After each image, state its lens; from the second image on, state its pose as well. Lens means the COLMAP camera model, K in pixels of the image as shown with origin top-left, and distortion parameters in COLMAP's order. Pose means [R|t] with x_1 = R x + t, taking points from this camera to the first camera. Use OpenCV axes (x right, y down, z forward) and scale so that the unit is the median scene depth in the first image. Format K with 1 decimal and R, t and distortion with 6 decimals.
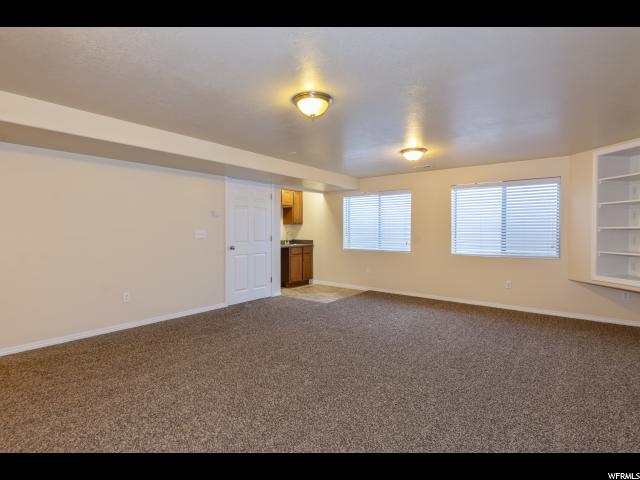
lens RADIAL K [[321.9, 0, 319.4], [0, 321.9, 233.2], [0, 0, 1]] dist [0.000244, 0.000074]
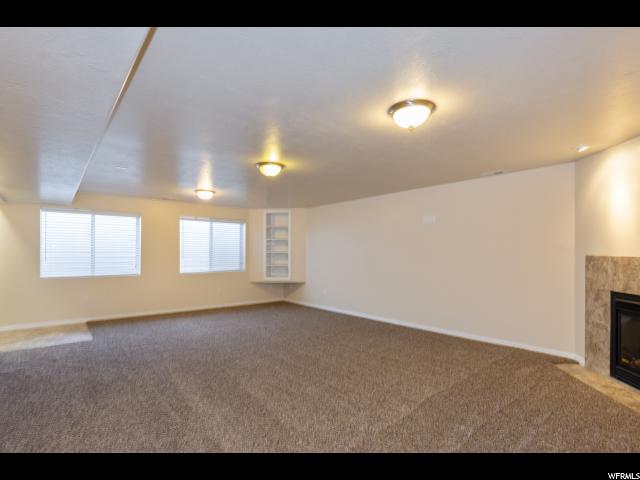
lens RADIAL K [[321.9, 0, 319.4], [0, 321.9, 233.2], [0, 0, 1]] dist [0.000244, 0.000074]
pose [[0.231796, 0.055484, 0.971181, -0.661511], [0.002409, 0.998336, -0.057610, -0.014951], [-0.972762, 0.015693, 0.231276, 0.215585]]
